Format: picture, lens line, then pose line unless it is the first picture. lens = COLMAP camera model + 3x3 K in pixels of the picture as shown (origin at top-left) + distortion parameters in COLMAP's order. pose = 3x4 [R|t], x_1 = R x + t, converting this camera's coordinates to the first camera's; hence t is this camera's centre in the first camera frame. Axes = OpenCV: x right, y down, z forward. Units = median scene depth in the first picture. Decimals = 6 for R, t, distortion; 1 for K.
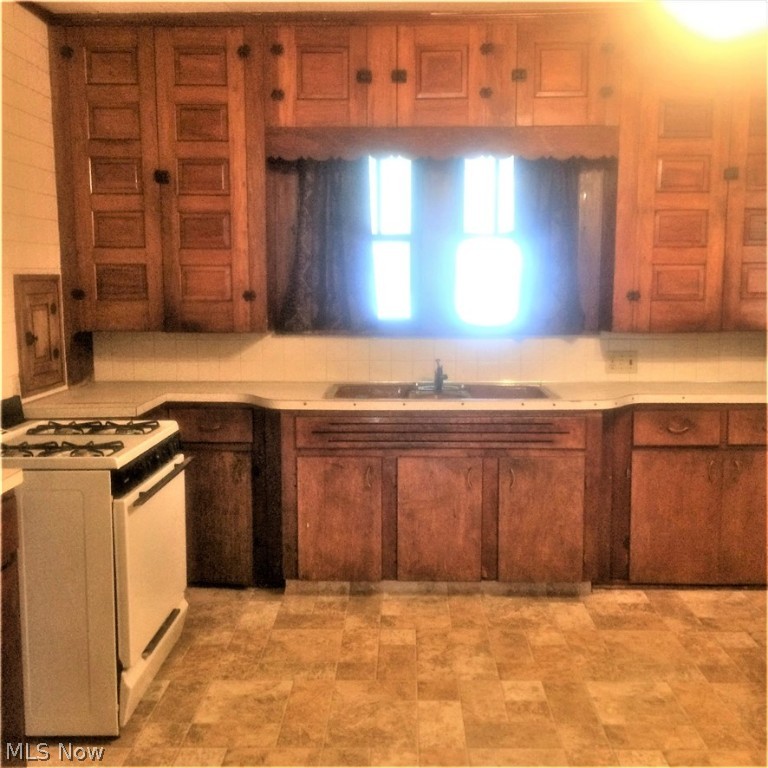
lens RADIAL K [[840.9, 0, 384.0], [0, 840.9, 384.0], [0, 0, 1]] dist [0.010845, 0.011592]
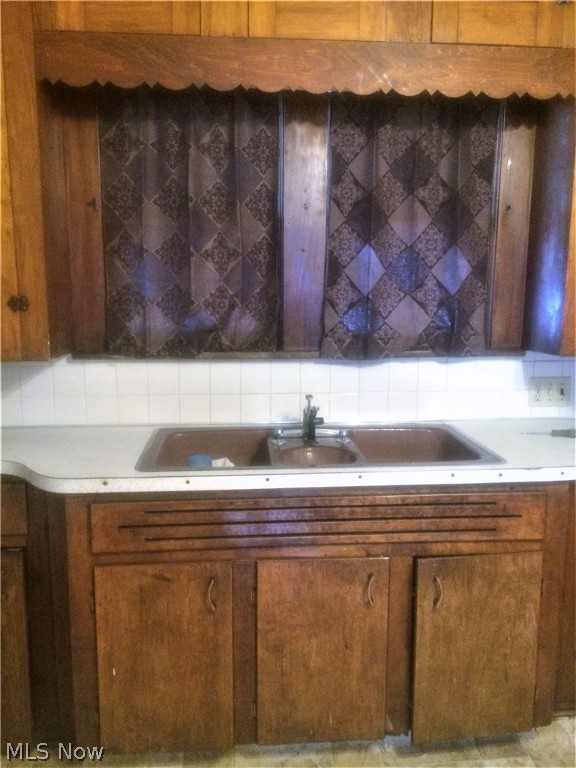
lens RADIAL K [[661.1, 0, 288.0], [0, 661.1, 384.0], [0, 0, 1]] dist [0.033832, -0.004190]
pose [[0.994256, -0.012862, 0.106256, -0.012177], [0.009933, 0.999557, 0.028048, -0.059433], [-0.106570, -0.026831, 0.993943, 0.503504]]
